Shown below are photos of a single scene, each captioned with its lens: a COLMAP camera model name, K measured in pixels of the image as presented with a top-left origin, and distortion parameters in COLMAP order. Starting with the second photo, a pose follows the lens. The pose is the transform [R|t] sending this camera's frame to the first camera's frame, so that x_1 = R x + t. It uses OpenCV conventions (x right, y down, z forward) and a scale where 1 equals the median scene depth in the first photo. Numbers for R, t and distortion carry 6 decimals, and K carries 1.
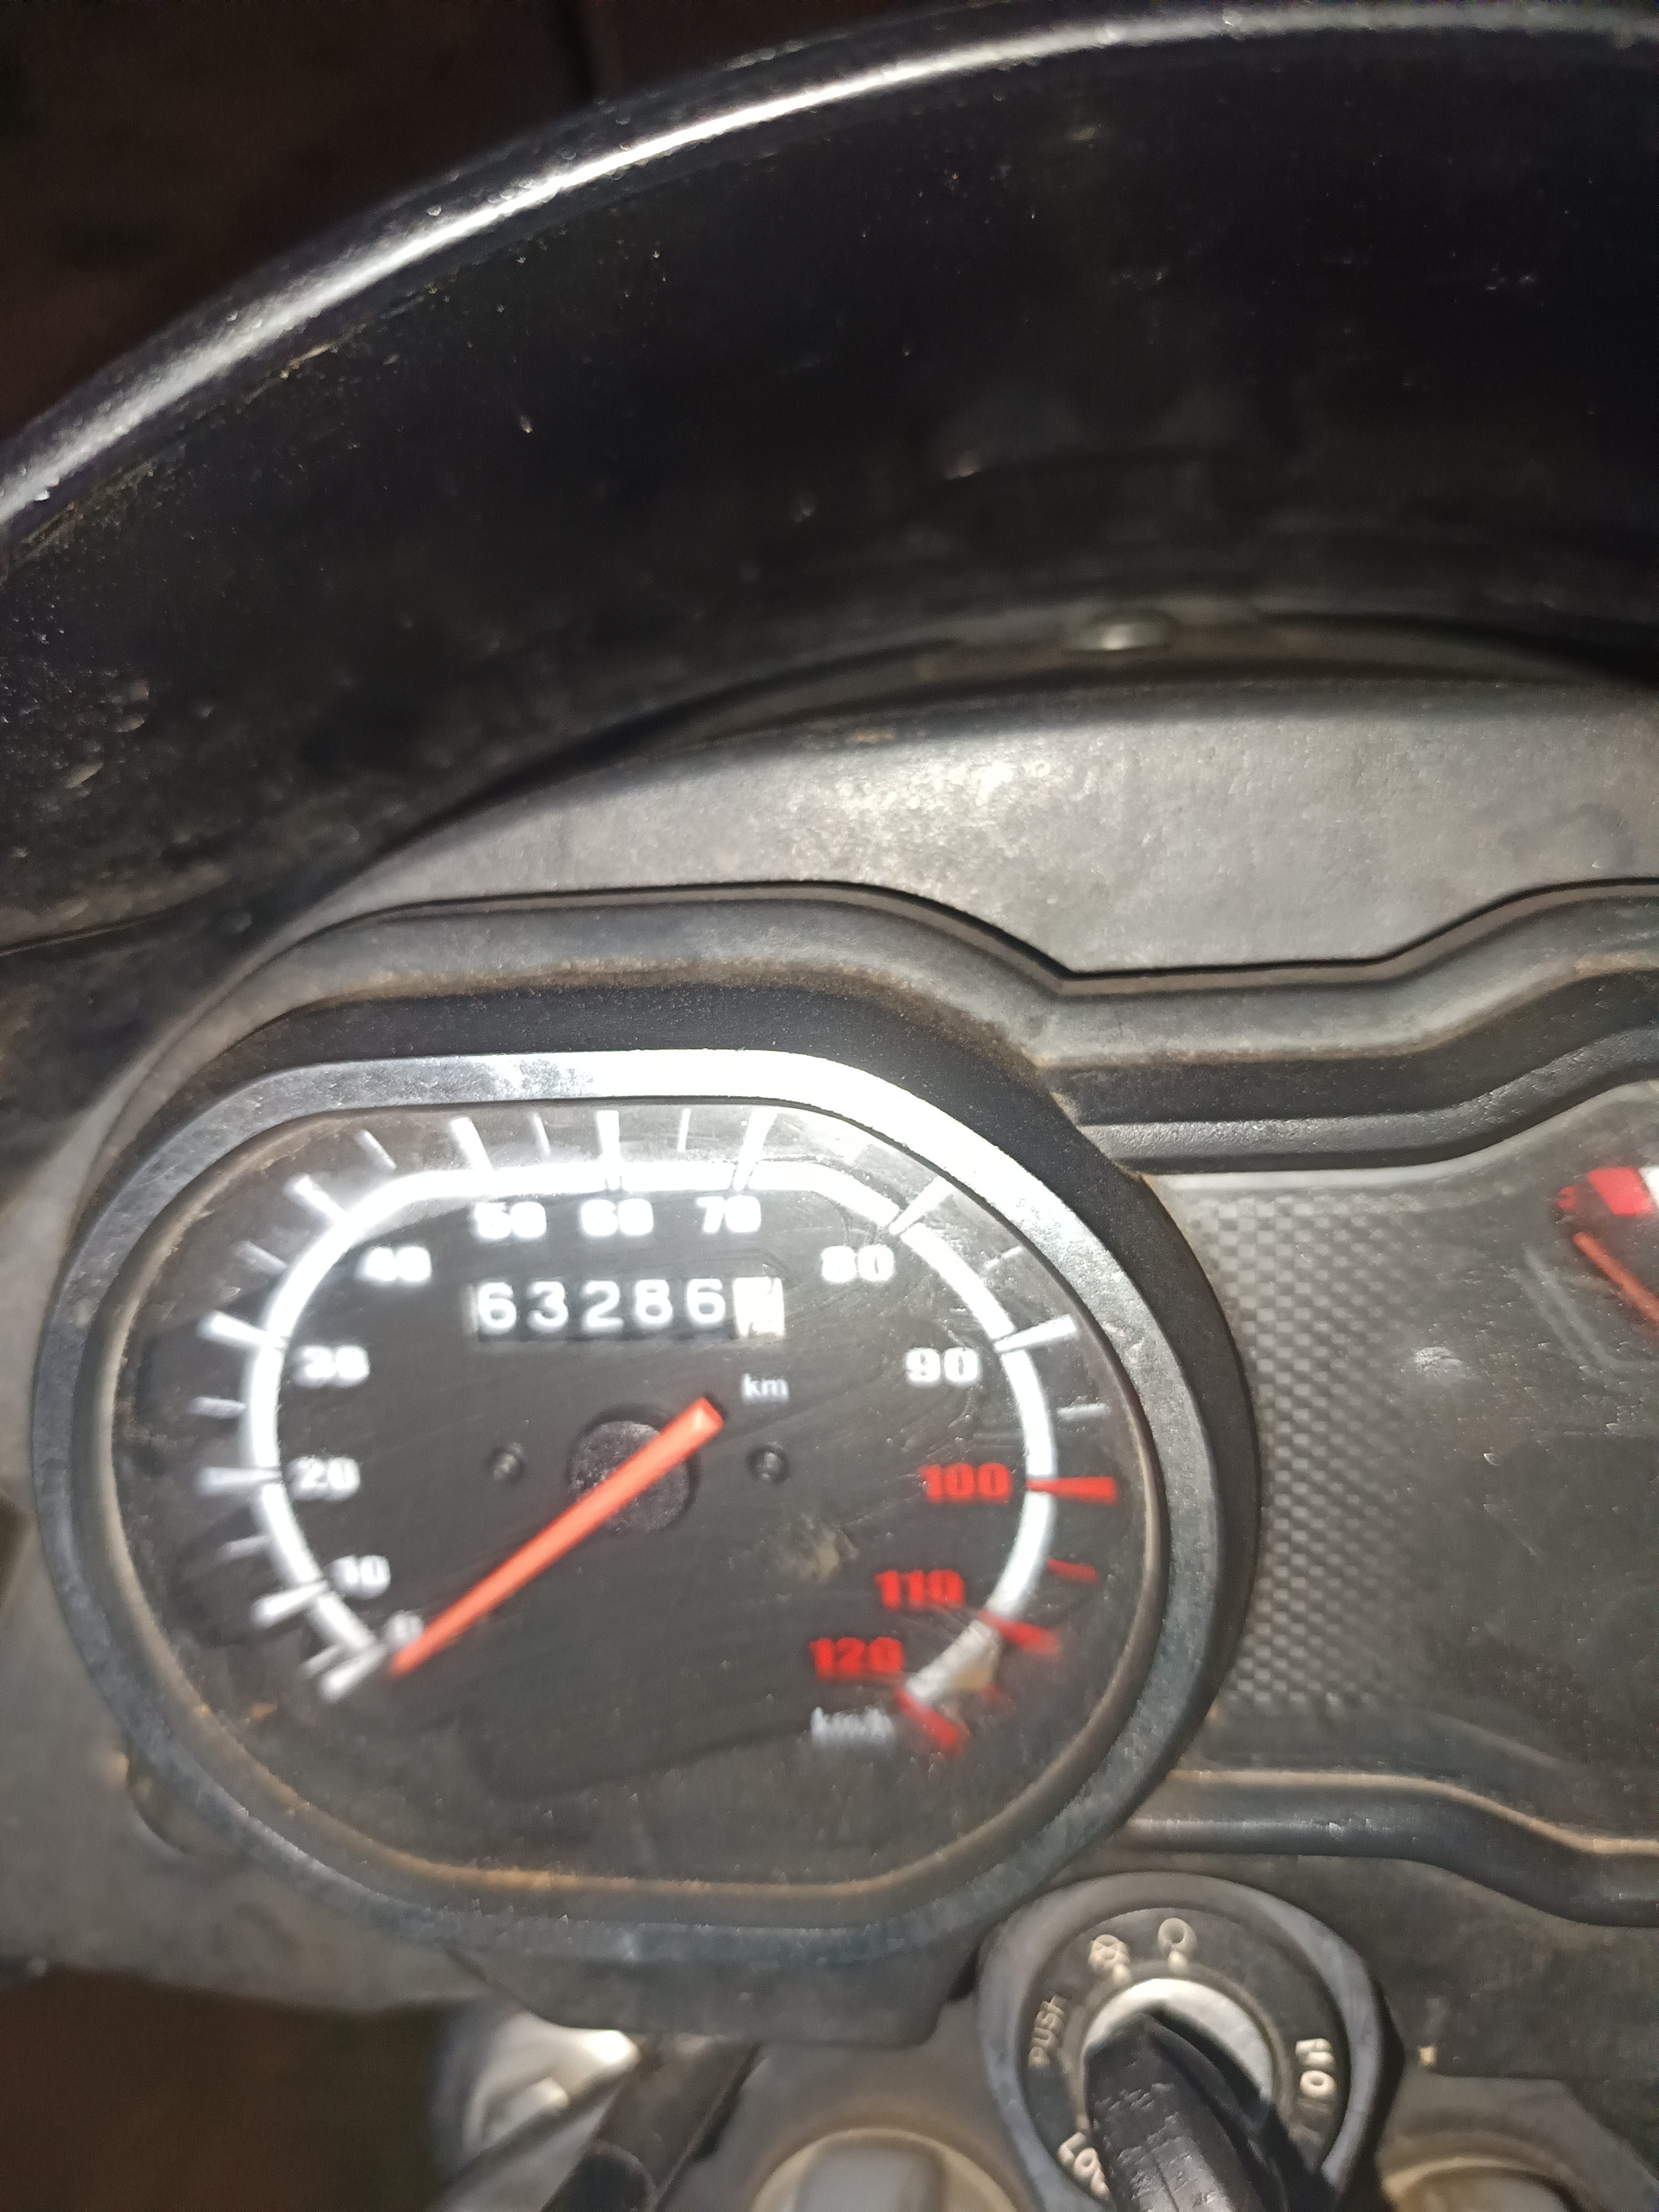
lens RADIAL K [[1607.7, 0, 836.8], [0, 1607.7, 1097.4], [0, 0, 1]] dist [-0.066731, 0.020636]
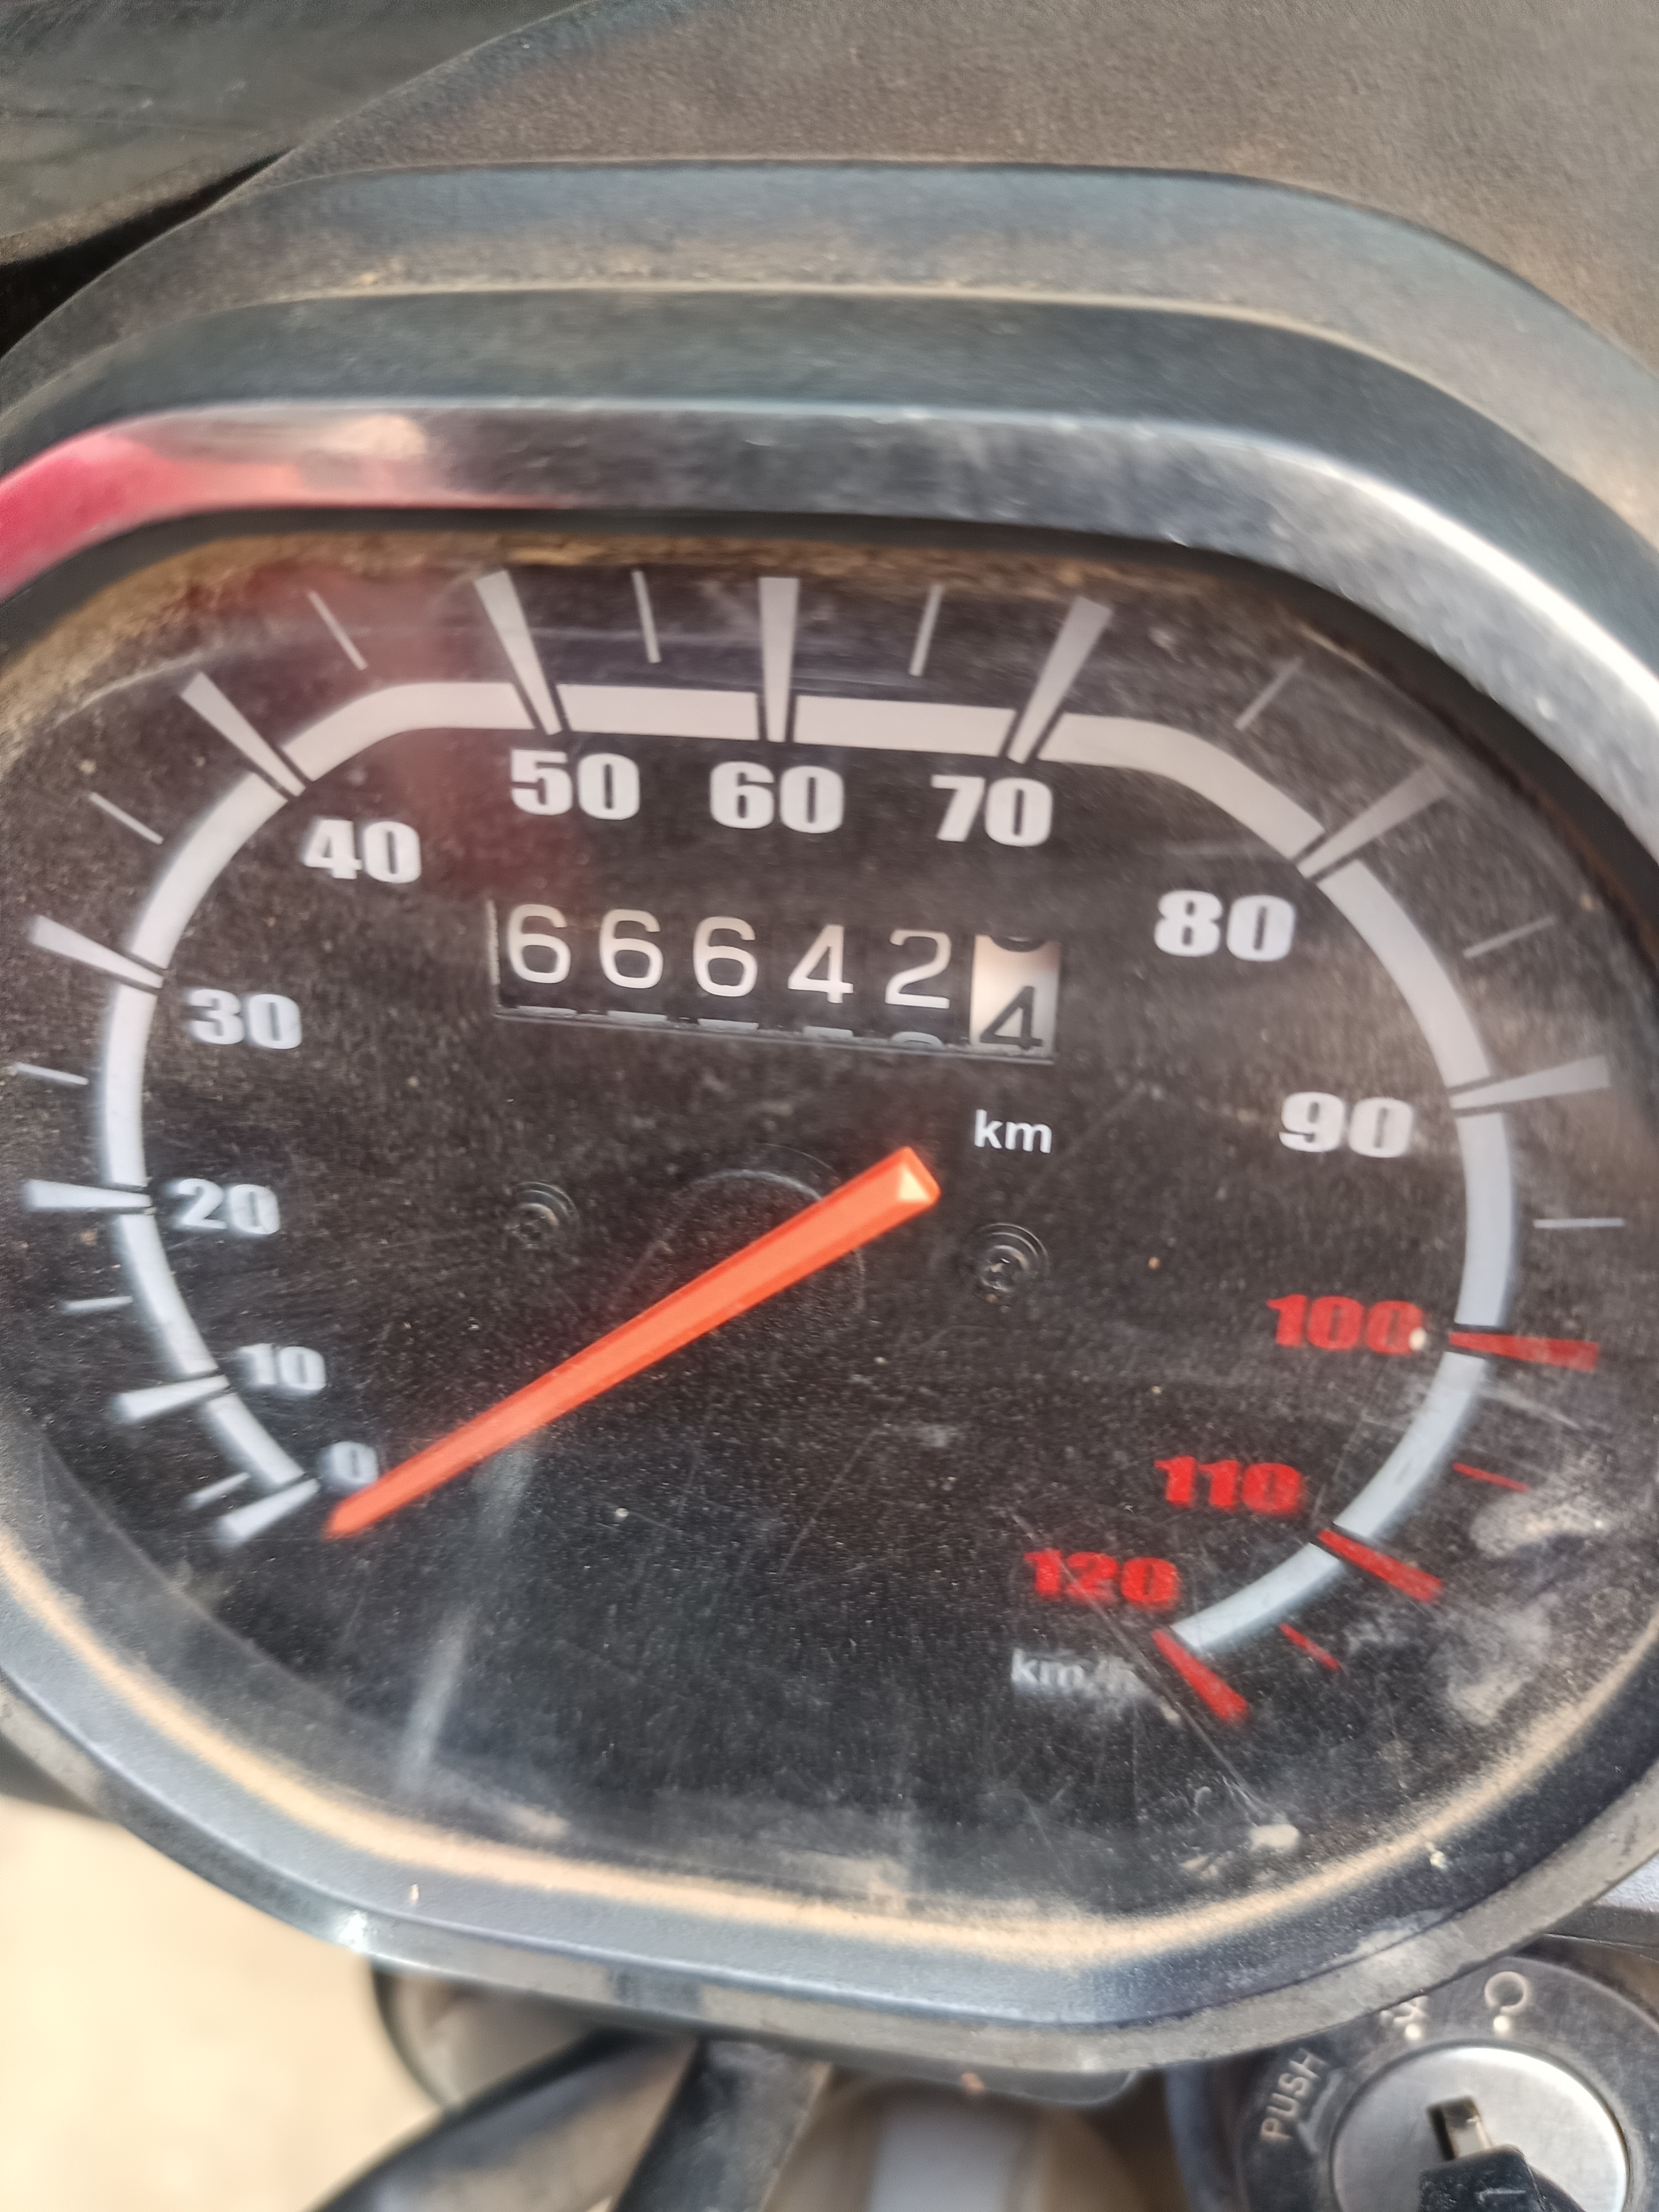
lens RADIAL K [[1705.3, 0, 816.4], [0, 1705.3, 1144.6], [0, 0, 1]] dist [-0.069391, 0.025439]
pose [[0.995985, 0.089390, 0.004747, -0.115365], [-0.088109, 0.969593, 0.228309, 0.056331], [0.015806, -0.227811, 0.973577, 0.421827]]
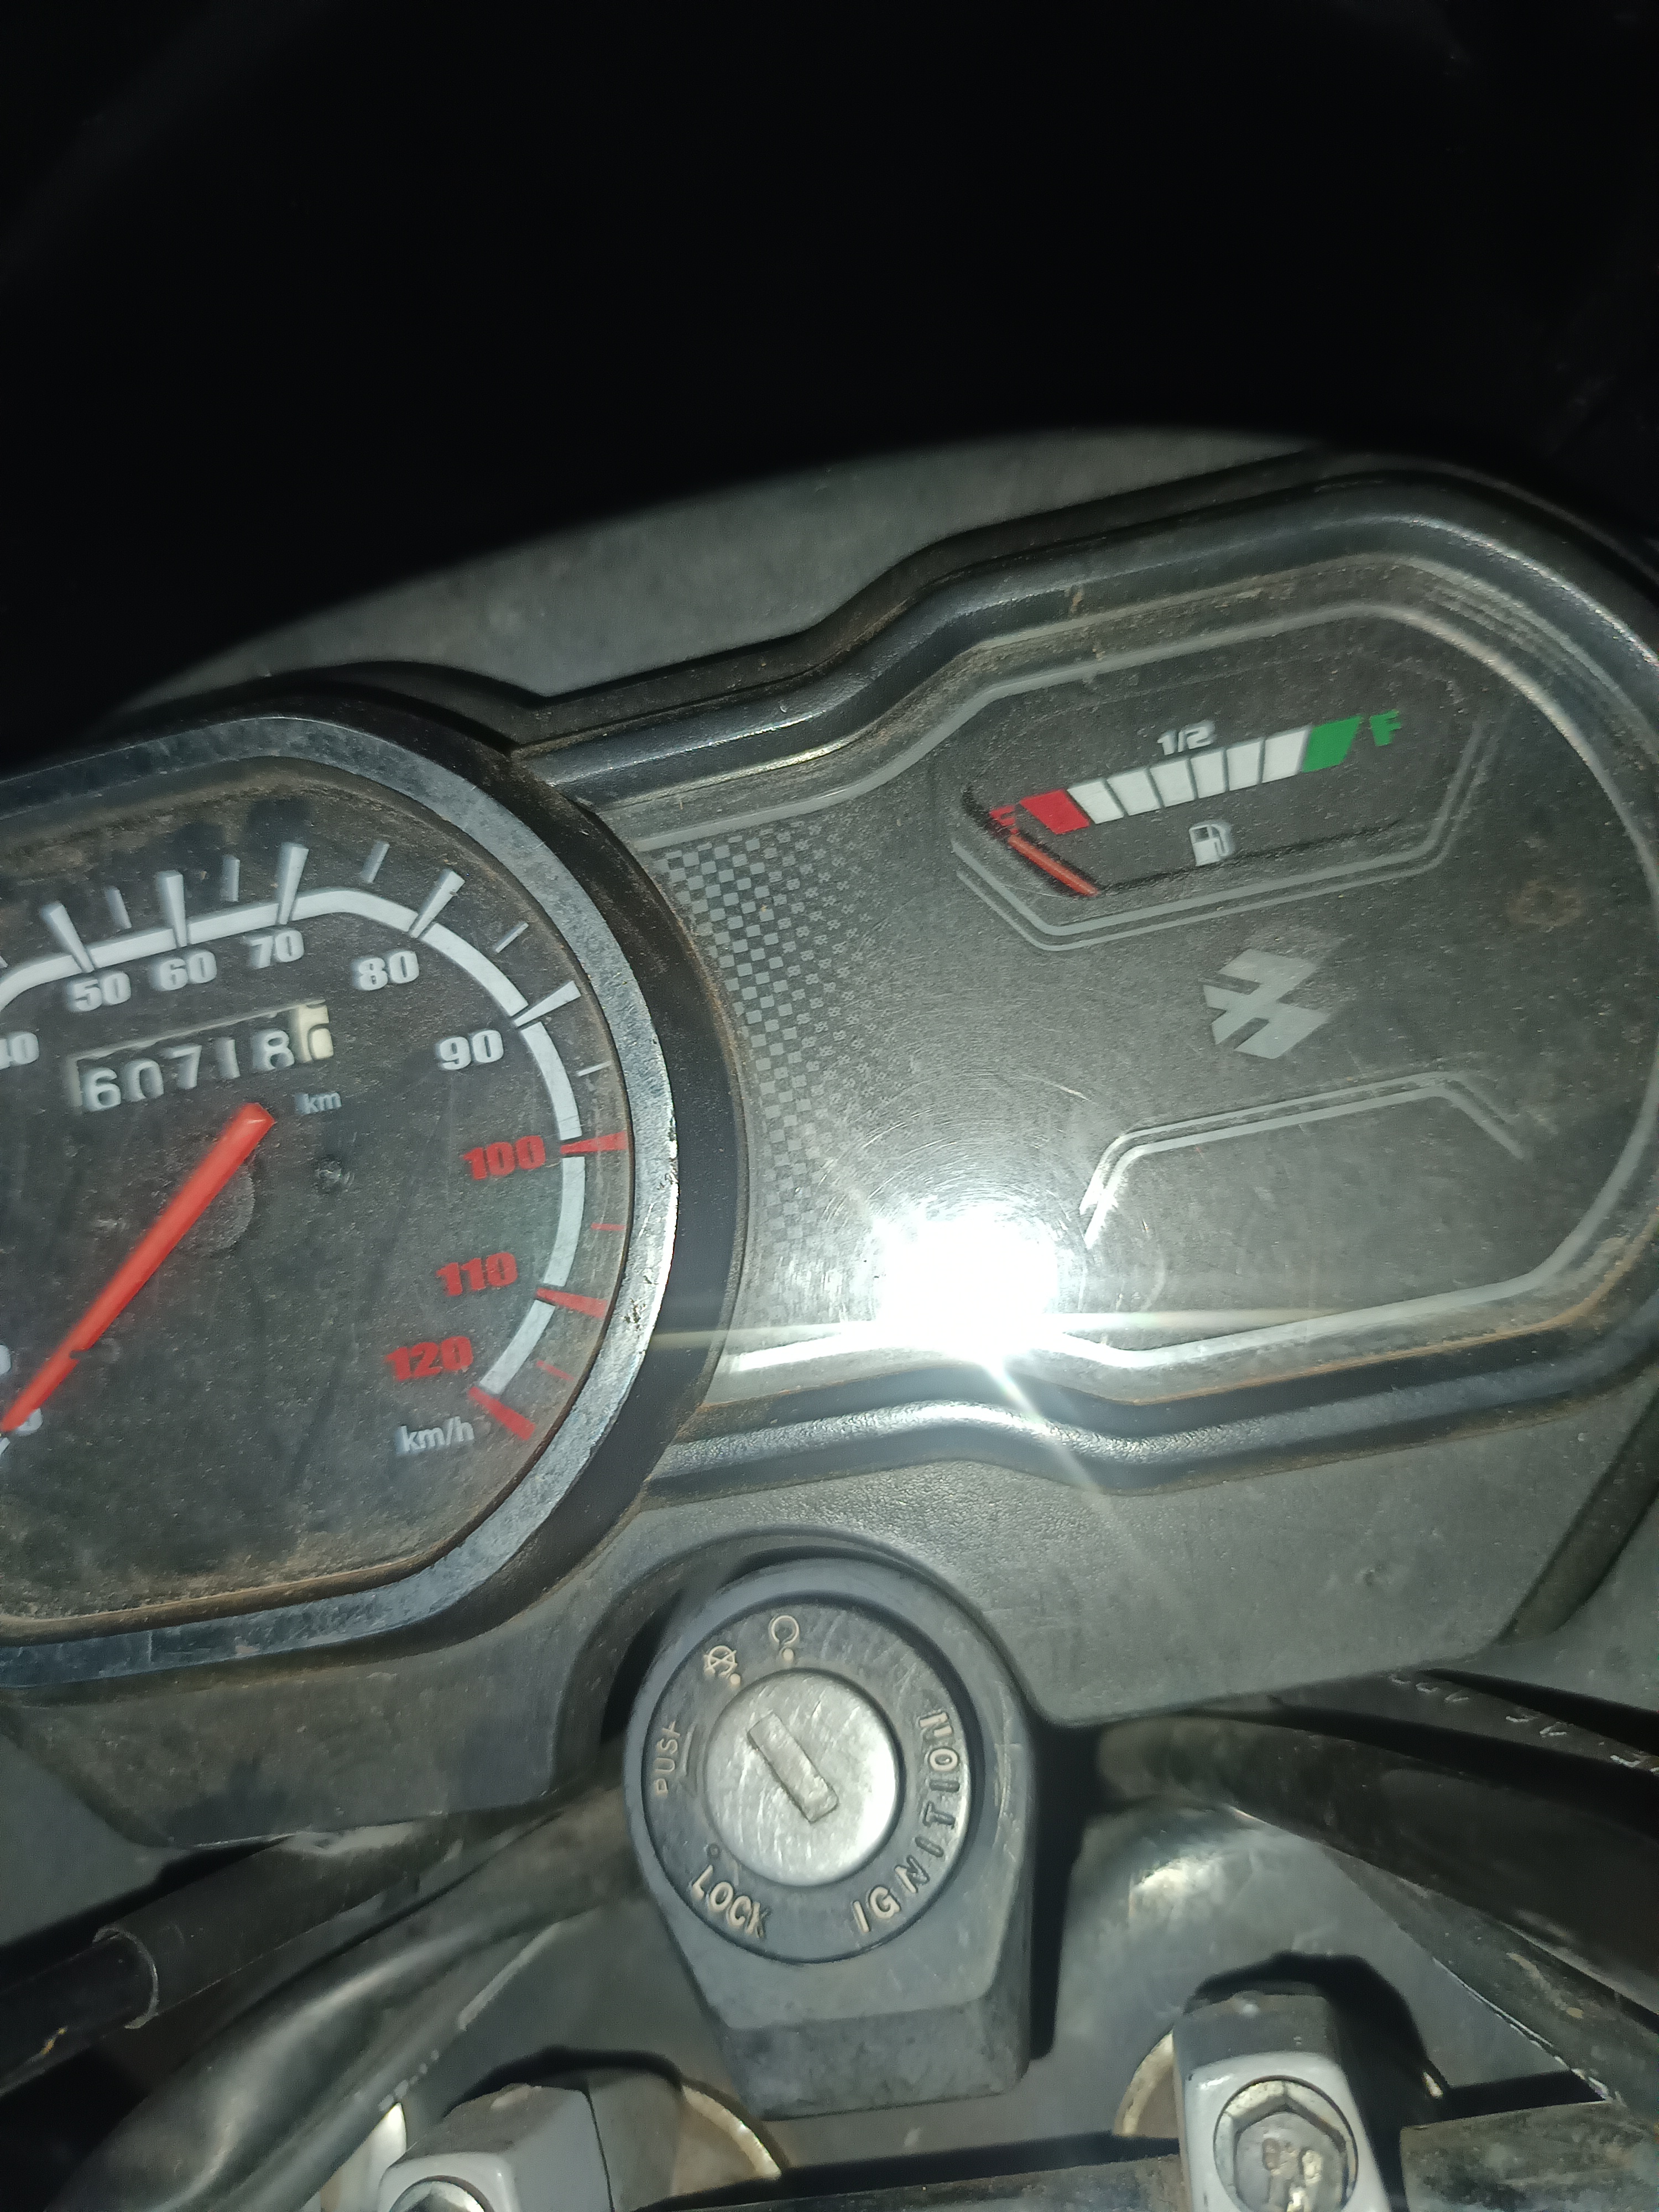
lens RADIAL K [[1705.3, 0, 831.9], [0, 1705.3, 1088.4], [0, 0, 1]] dist [-0.069391, 0.025439]
pose [[0.990258, -0.136079, -0.029508, 0.337350], [0.120976, 0.945741, -0.301559, 0.565194], [0.068943, 0.295052, 0.952991, -0.085048]]
